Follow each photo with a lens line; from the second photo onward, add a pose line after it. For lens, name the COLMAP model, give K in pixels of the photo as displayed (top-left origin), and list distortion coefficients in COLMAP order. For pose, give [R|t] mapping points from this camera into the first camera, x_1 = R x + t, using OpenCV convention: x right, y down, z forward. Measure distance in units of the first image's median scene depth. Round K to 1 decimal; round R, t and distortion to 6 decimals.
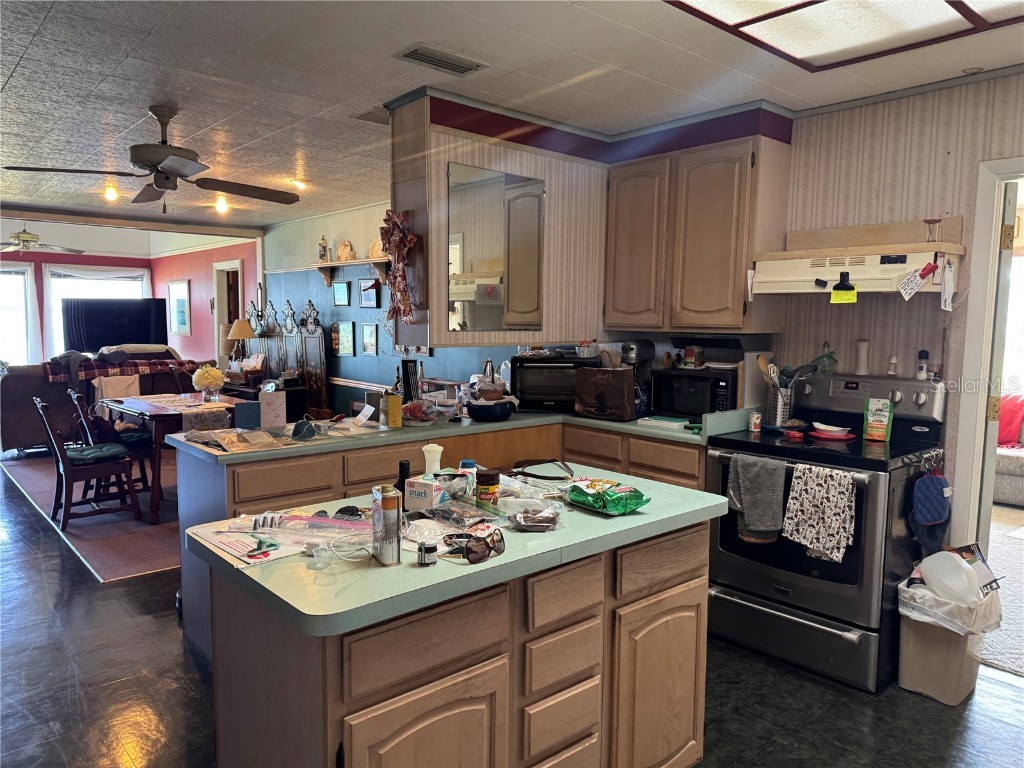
lens RADIAL K [[709.7, 0, 512.3], [0, 709.7, 383.0], [0, 0, 1]] dist [0.058195, -0.064526]
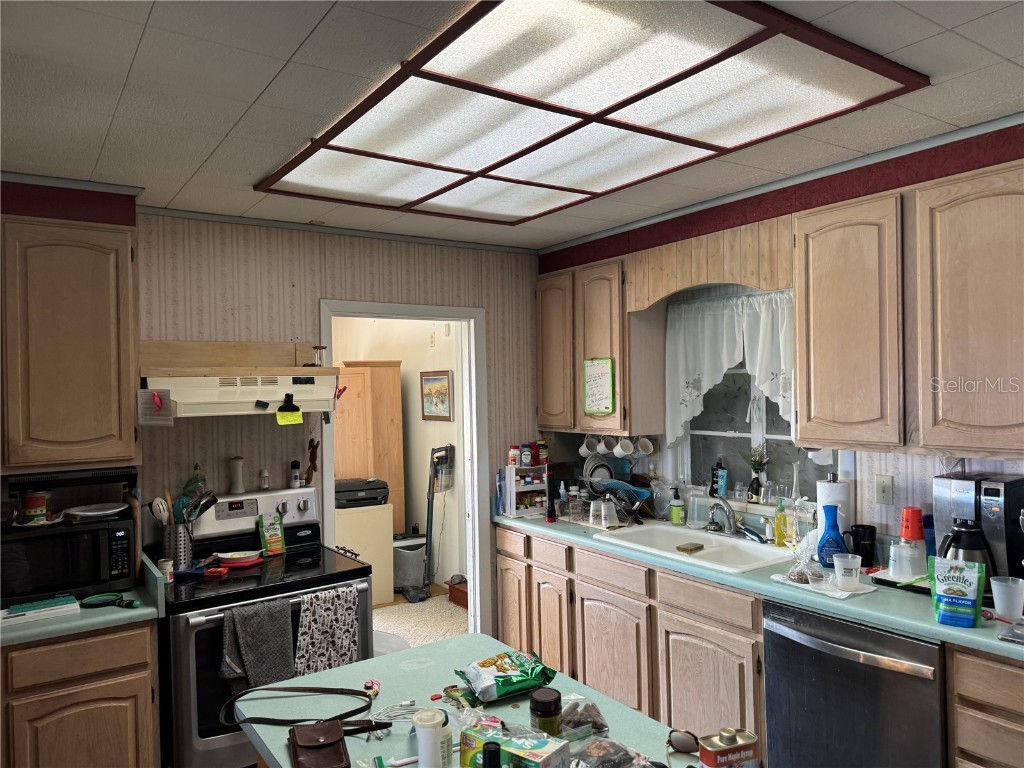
lens RADIAL K [[709.7, 0, 511.5], [0, 709.7, 387.1], [0, 0, 1]] dist [0.058195, -0.064526]
pose [[0.139953, -0.014167, 0.990057, -0.473229], [0.116780, 0.993155, -0.002297, -0.121306], [-0.983247, 0.115941, 0.140650, 0.533786]]
